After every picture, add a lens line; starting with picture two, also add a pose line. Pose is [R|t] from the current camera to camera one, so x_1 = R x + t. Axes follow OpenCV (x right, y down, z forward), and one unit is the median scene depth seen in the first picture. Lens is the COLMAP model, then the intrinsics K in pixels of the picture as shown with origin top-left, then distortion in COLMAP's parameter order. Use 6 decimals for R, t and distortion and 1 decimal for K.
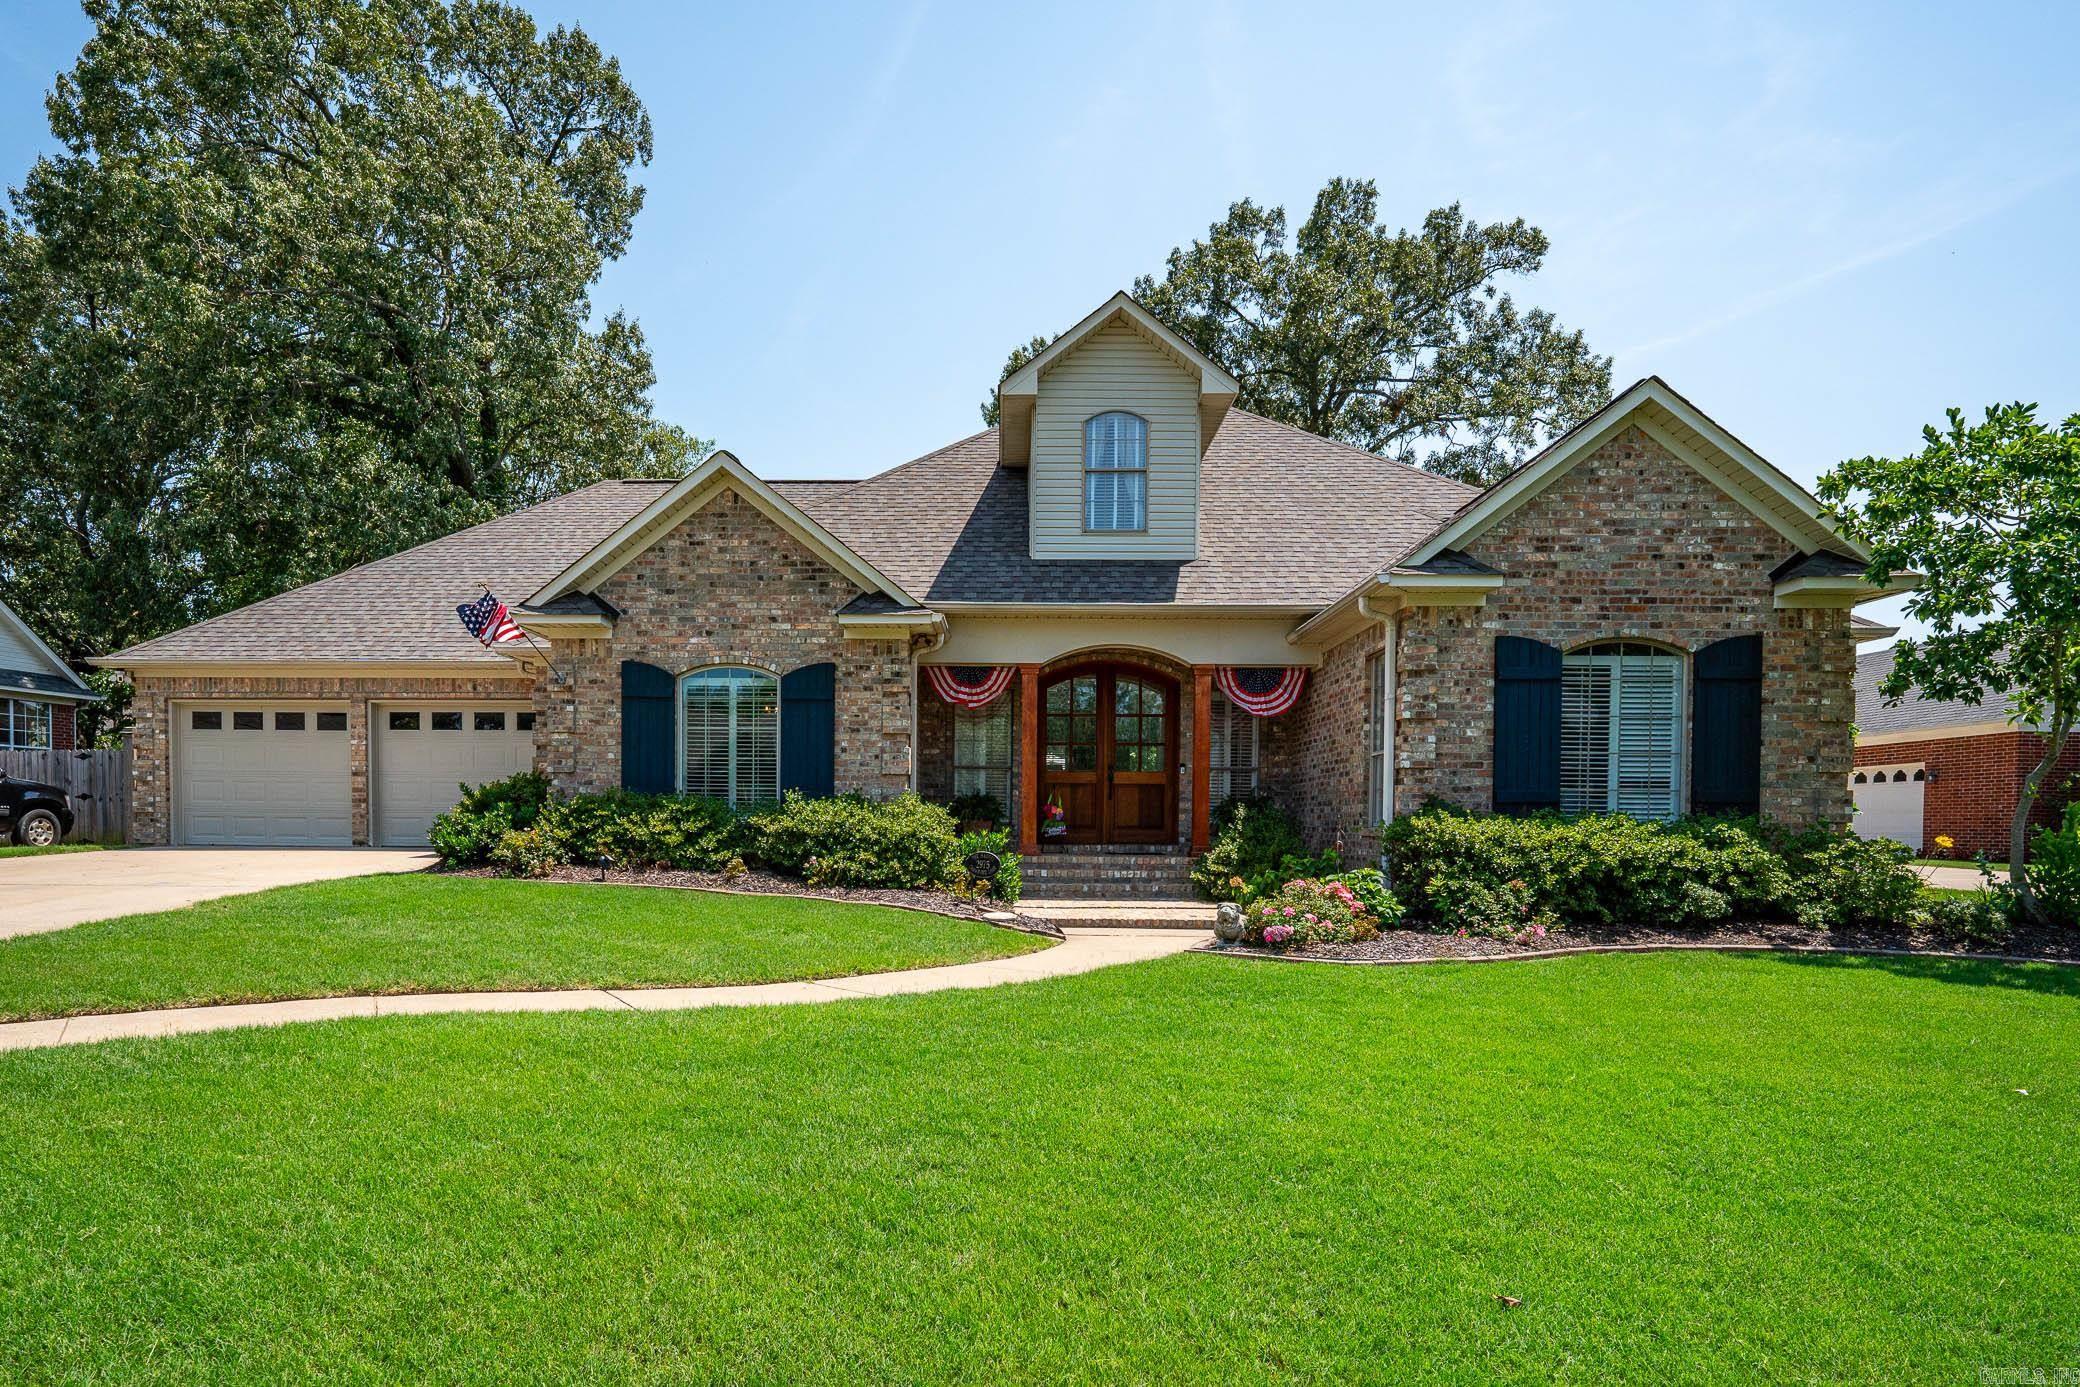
lens RADIAL K [[843.3, 0, 1040.0], [0, 843.3, 693.5], [0, 0, 1]] dist [-0.001971, -0.000297]
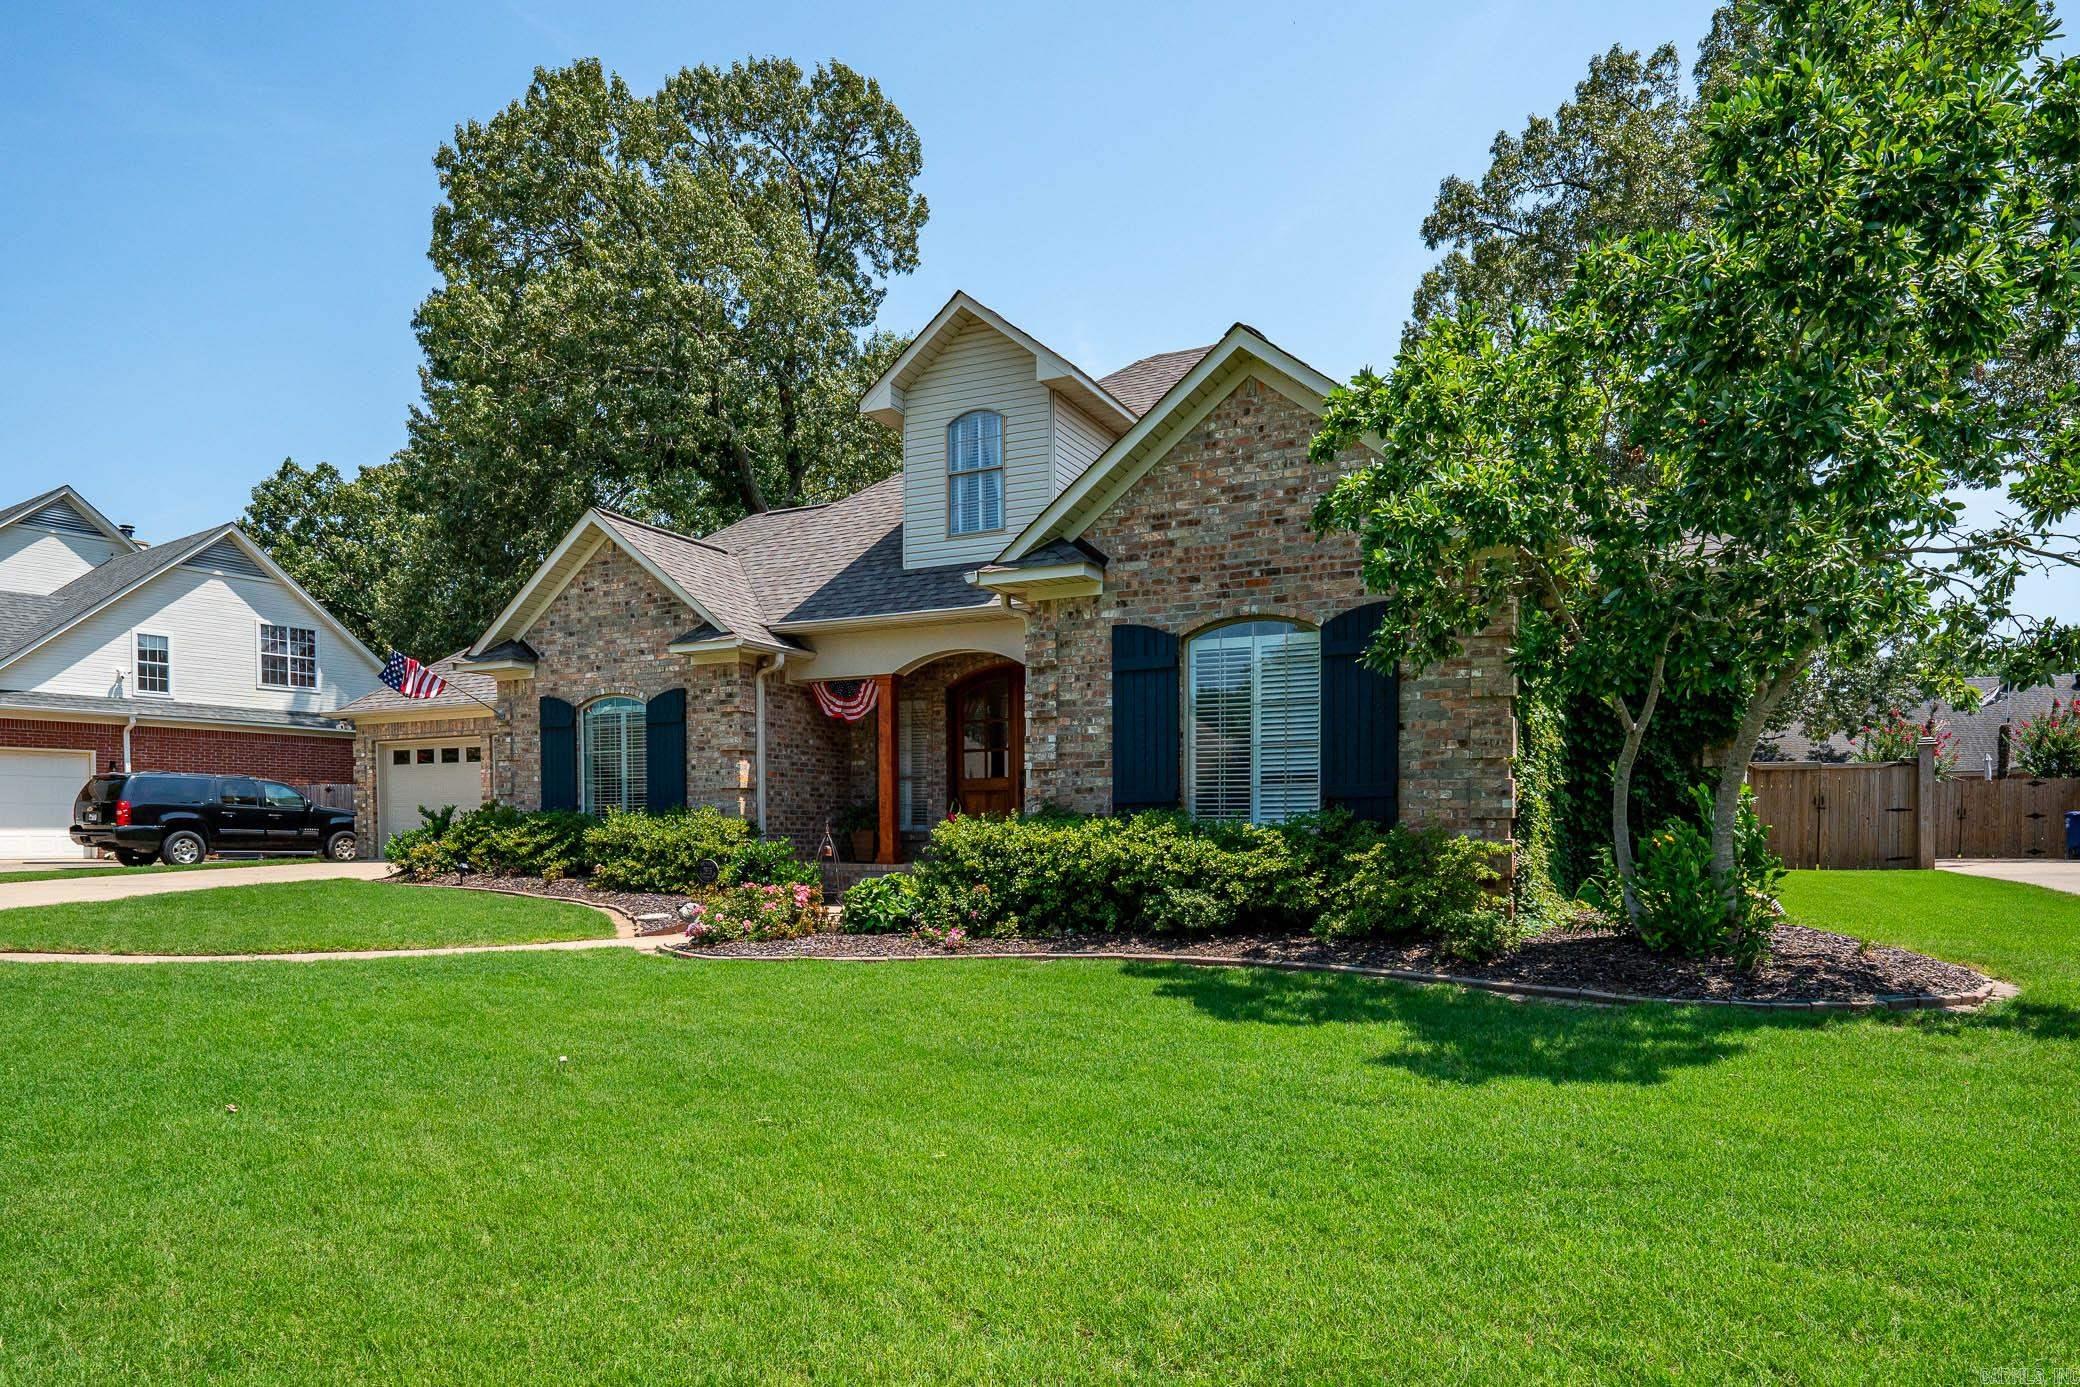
lens RADIAL K [[914.0, 0, 1040.0], [0, 914.0, 693.5], [0, 0, 1]] dist [0.000309, 0.000043]
pose [[0.952091, -0.059516, -0.299968, 0.761266], [0.060436, 0.998153, -0.006218, 0.008427], [0.299784, -0.012209, 0.953929, 0.007026]]
